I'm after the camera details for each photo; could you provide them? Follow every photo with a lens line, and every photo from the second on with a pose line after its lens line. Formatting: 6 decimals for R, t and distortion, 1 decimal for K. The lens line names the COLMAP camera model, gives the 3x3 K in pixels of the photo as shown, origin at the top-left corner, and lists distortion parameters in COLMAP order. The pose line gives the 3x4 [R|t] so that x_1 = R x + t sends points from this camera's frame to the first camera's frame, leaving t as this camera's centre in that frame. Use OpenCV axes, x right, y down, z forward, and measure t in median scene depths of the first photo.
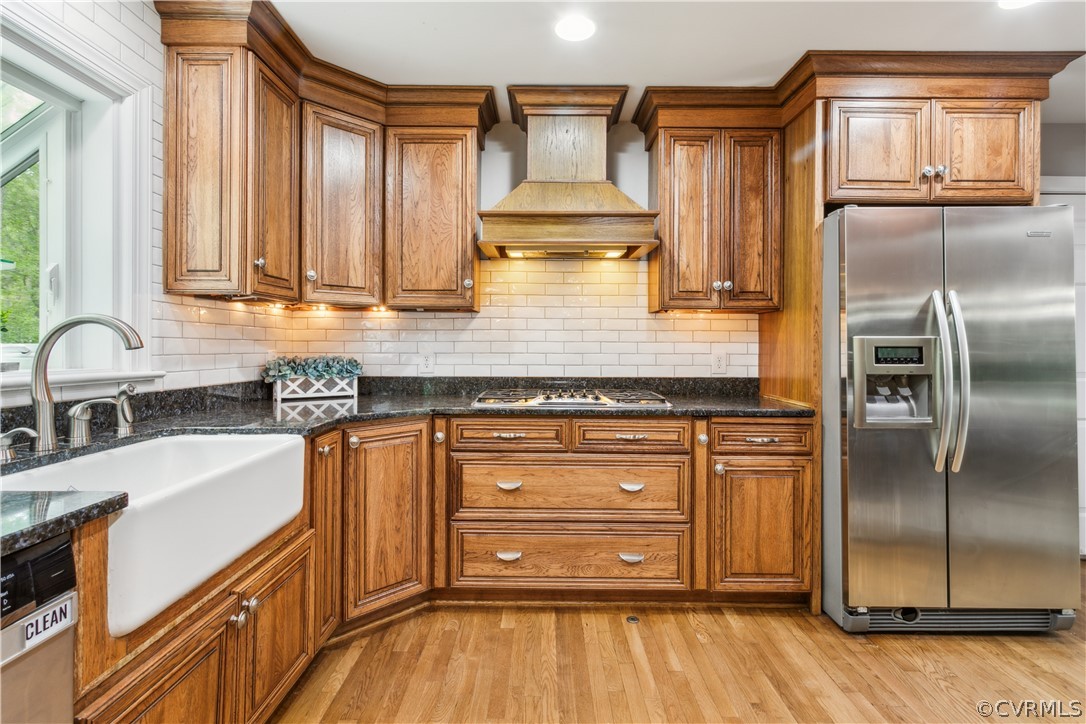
lens RADIAL K [[518.1, 0, 539.5], [0, 518.1, 343.7], [0, 0, 1]] dist [-0.000775, -0.000226]
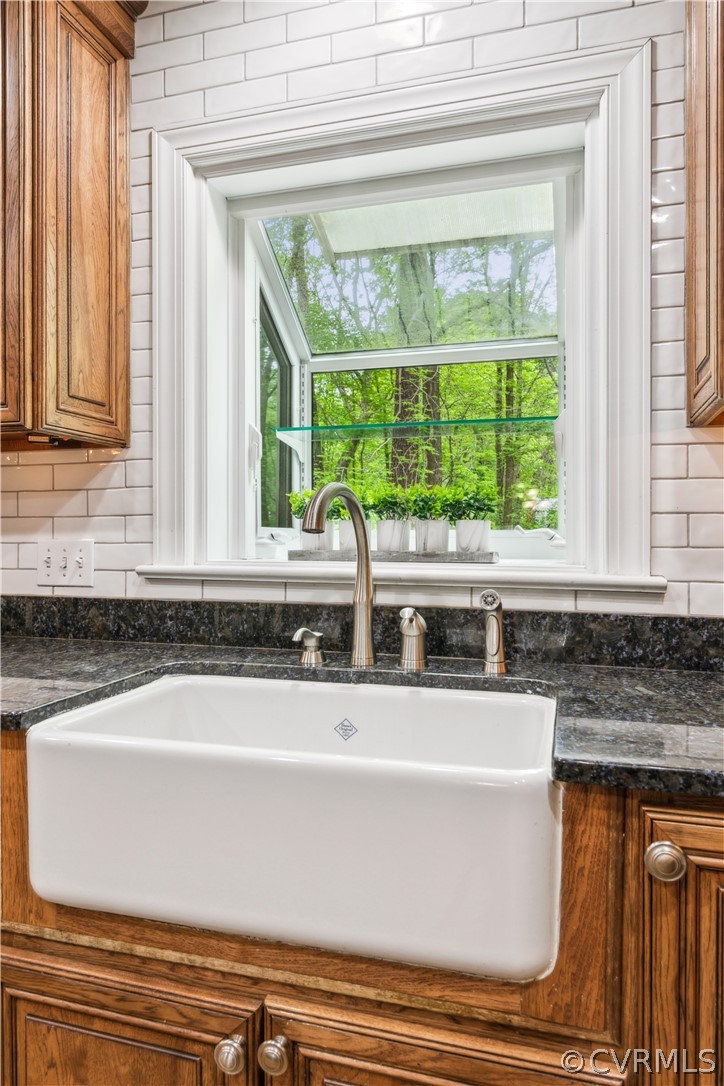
lens RADIAL K [[737.2, 0, 359.7], [0, 737.2, 538.6], [0, 0, 1]] dist [-0.001805, 0.001037]
pose [[-0.281549, 0.001789, -0.959545, 0.051394], [0.002182, 0.999997, 0.001224, 0.009936], [0.959544, -0.001750, -0.281552, 0.741336]]
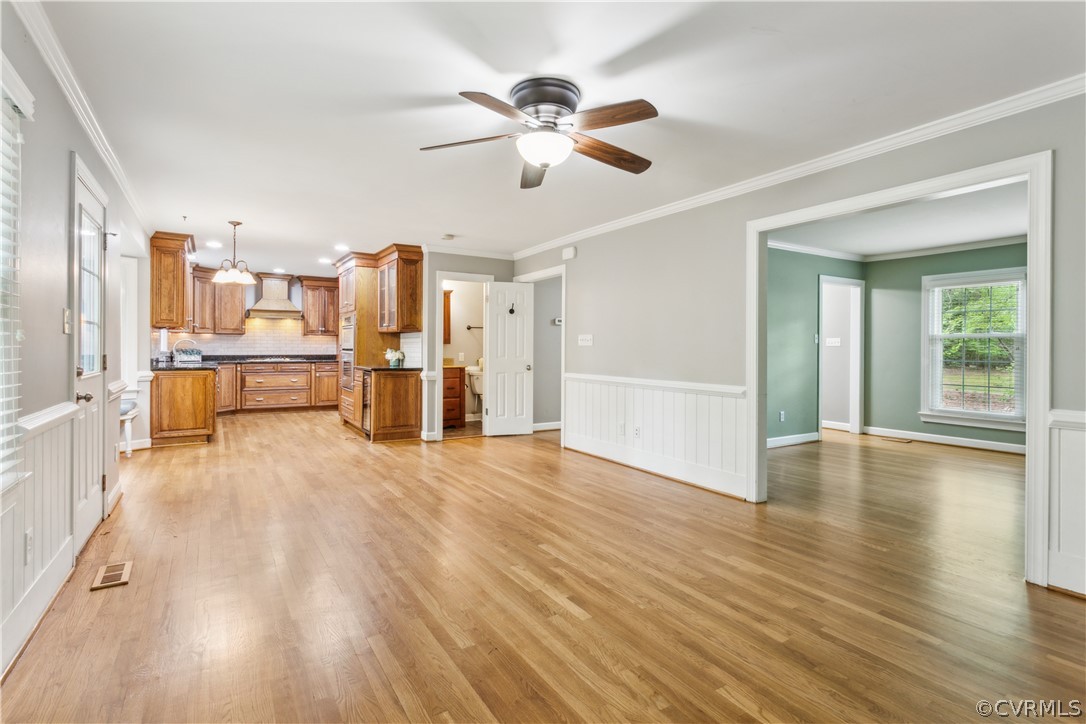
lens RADIAL K [[518.1, 0, 541.5], [0, 518.1, 345.8], [0, 0, 1]] dist [-0.000775, -0.000226]
pose [[0.842388, -0.000133, 0.538872, -0.364729], [-0.001230, 0.999997, 0.002170, -0.002327], [-0.538870, -0.002491, 0.842385, -3.364947]]
